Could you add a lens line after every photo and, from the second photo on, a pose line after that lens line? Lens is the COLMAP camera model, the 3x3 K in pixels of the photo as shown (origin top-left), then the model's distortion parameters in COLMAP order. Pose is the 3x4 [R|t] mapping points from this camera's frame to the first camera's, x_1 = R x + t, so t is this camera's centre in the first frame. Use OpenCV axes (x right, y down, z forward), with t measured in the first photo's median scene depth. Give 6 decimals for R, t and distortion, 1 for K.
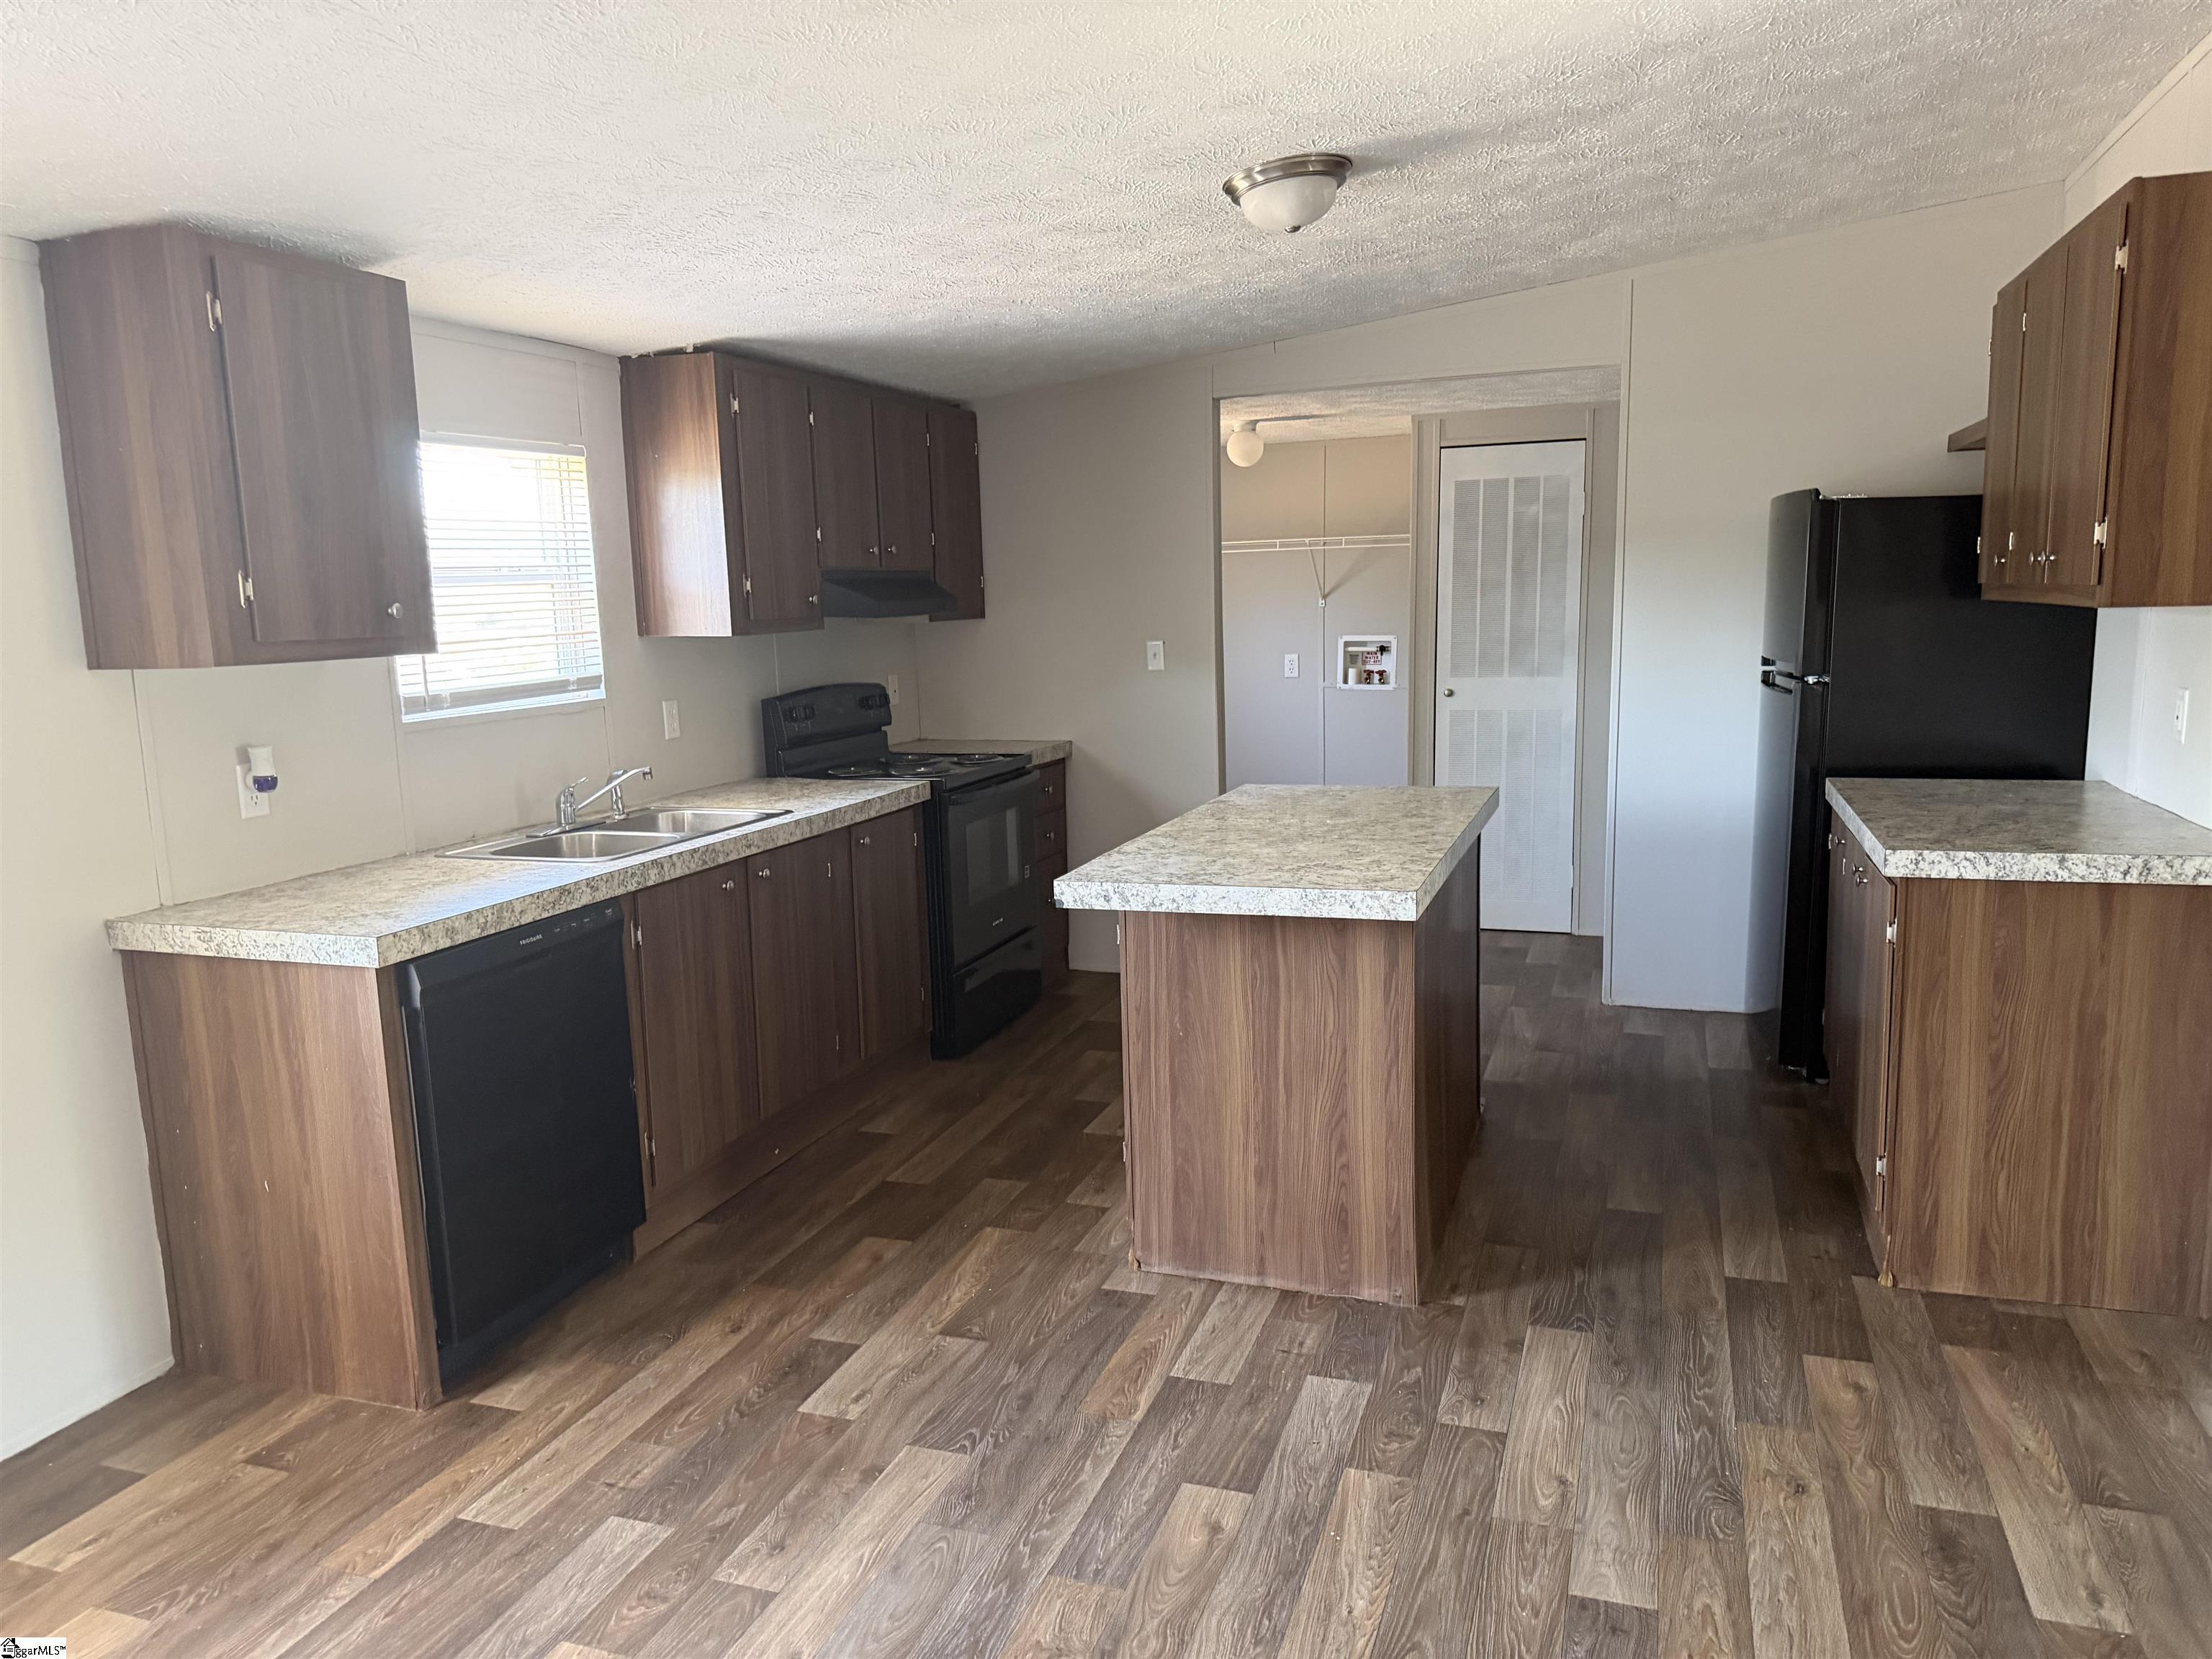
lens RADIAL K [[1528.3, 0, 1115.0], [0, 1528.3, 868.6], [0, 0, 1]] dist [0.004467, 0.000008]
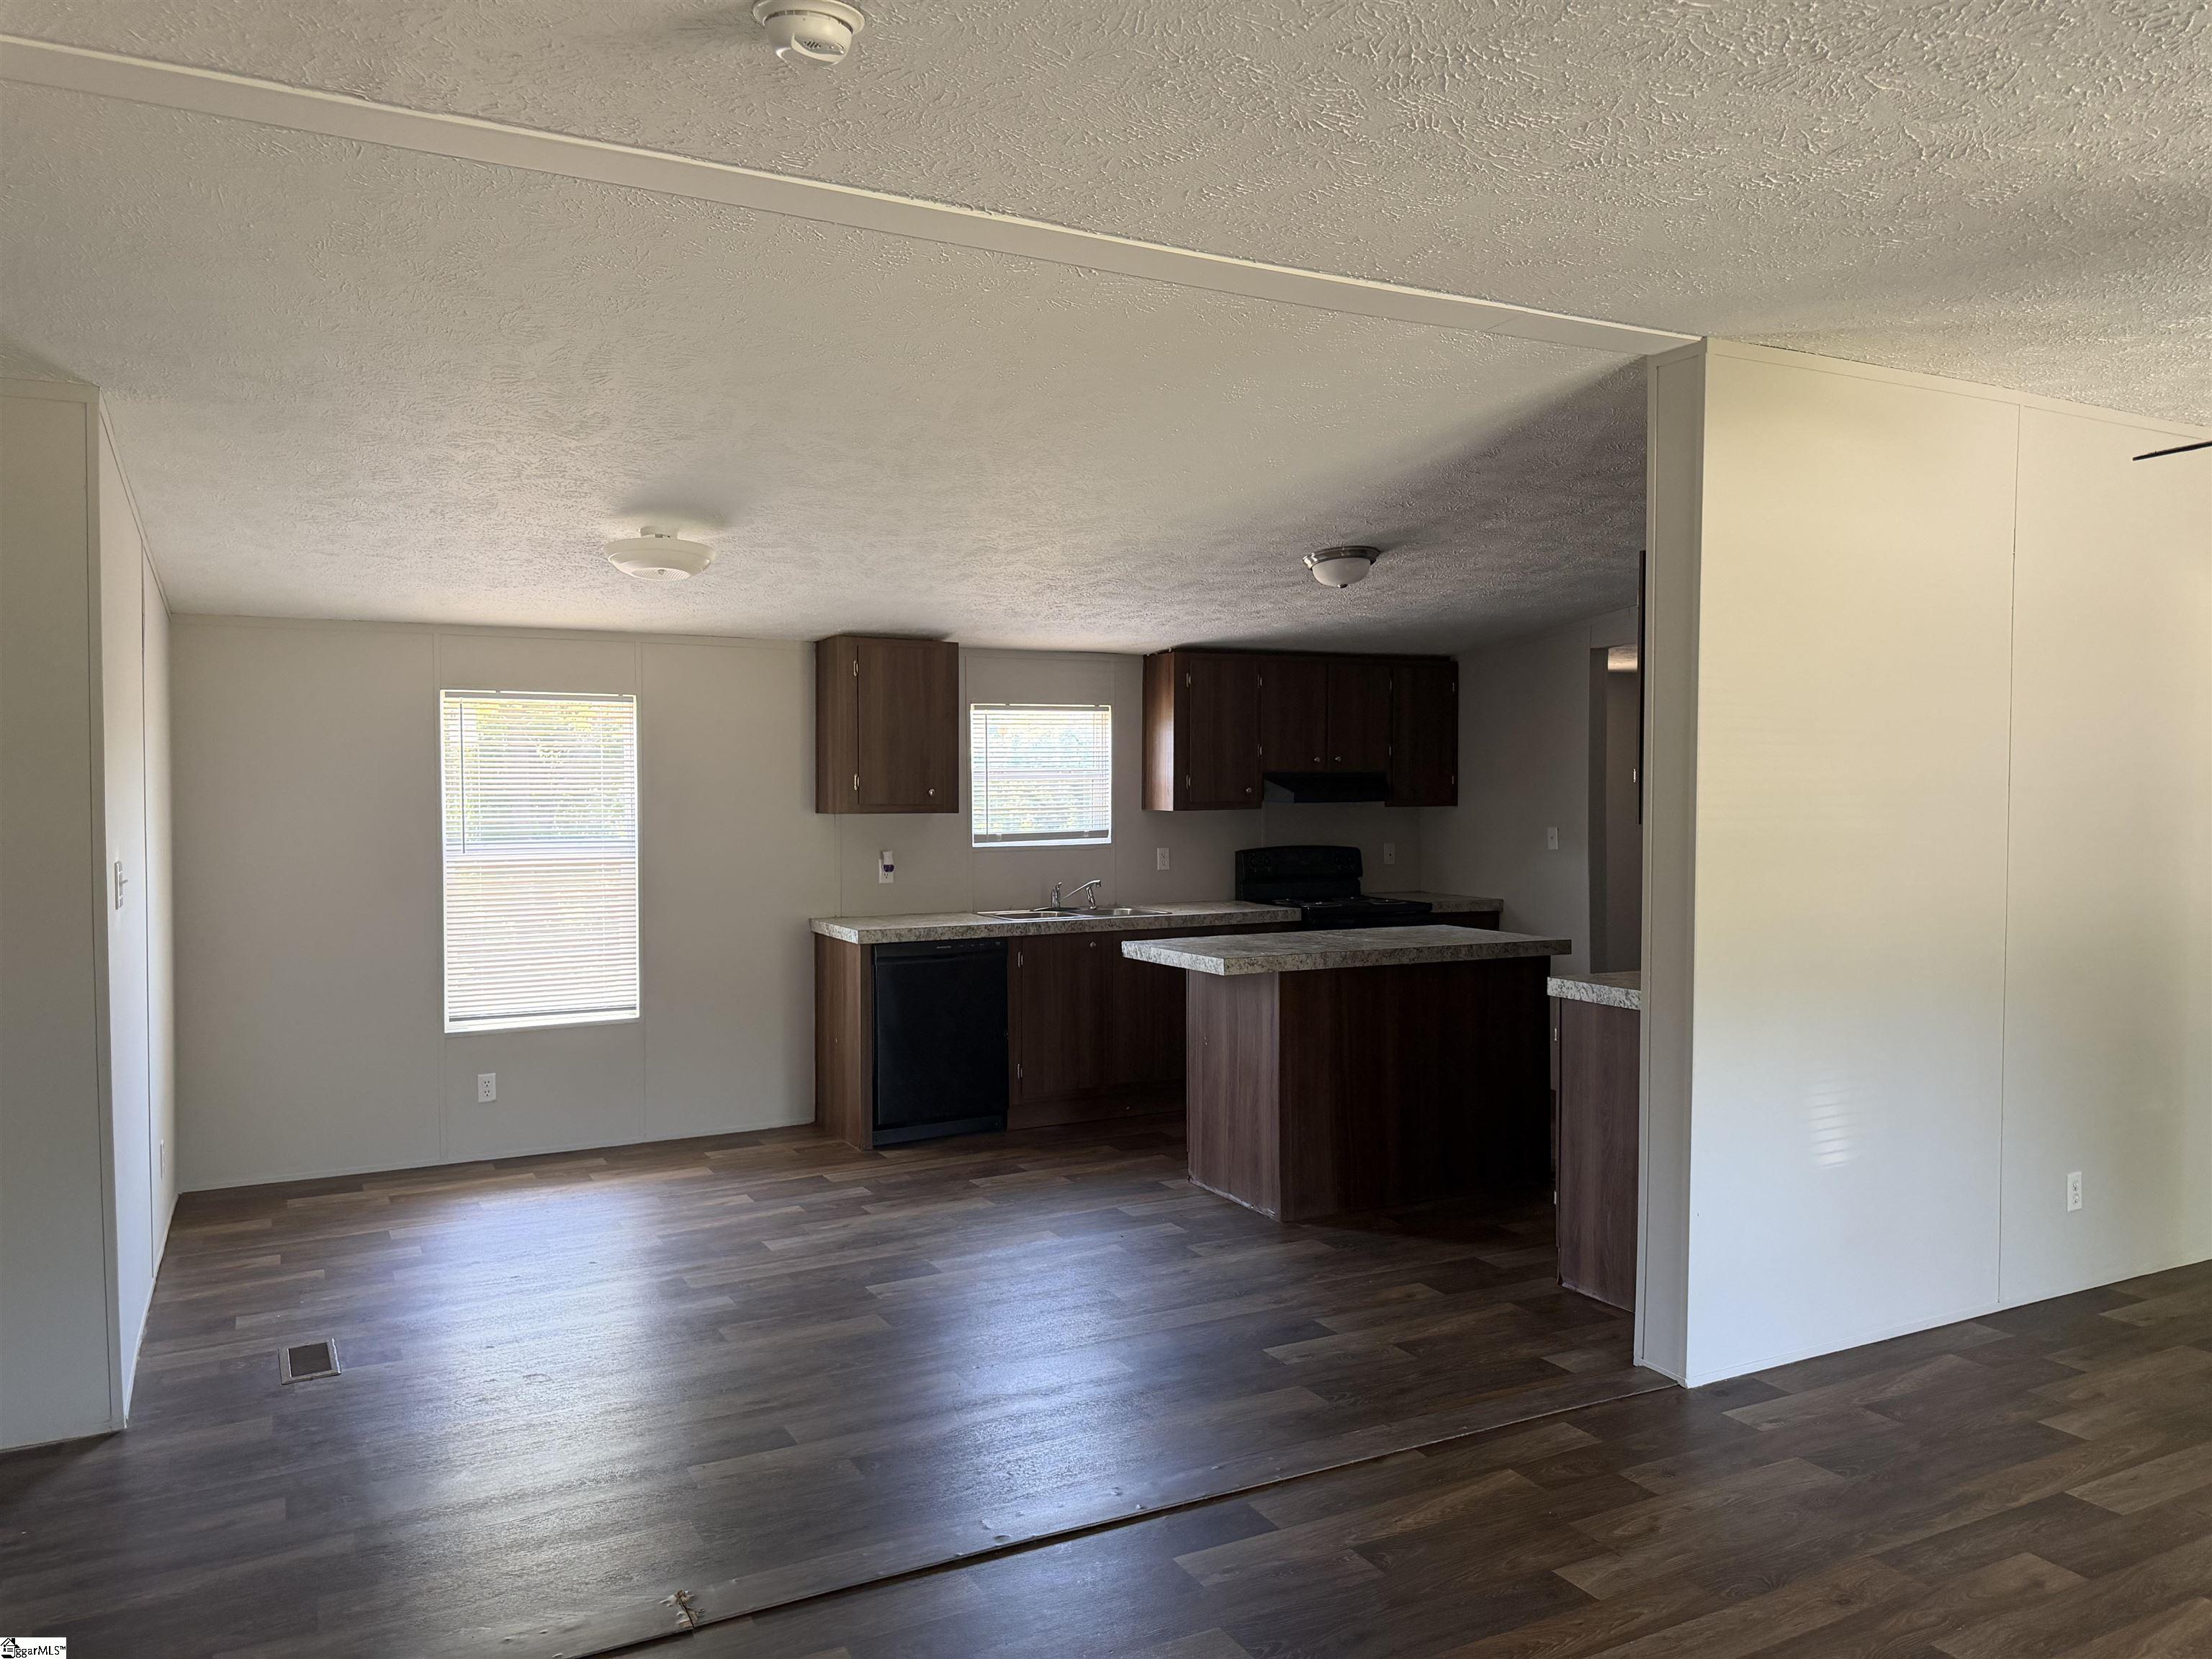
lens RADIAL K [[1584.7, 0, 1100.5], [0, 1584.7, 834.4], [0, 0, 1]] dist [0.039344, 0.005236]
pose [[0.726083, 0.047040, -0.685996, 0.951513], [-0.139255, 0.987043, -0.079709, 0.027446], [0.673359, 0.153404, 0.723226, -0.346139]]
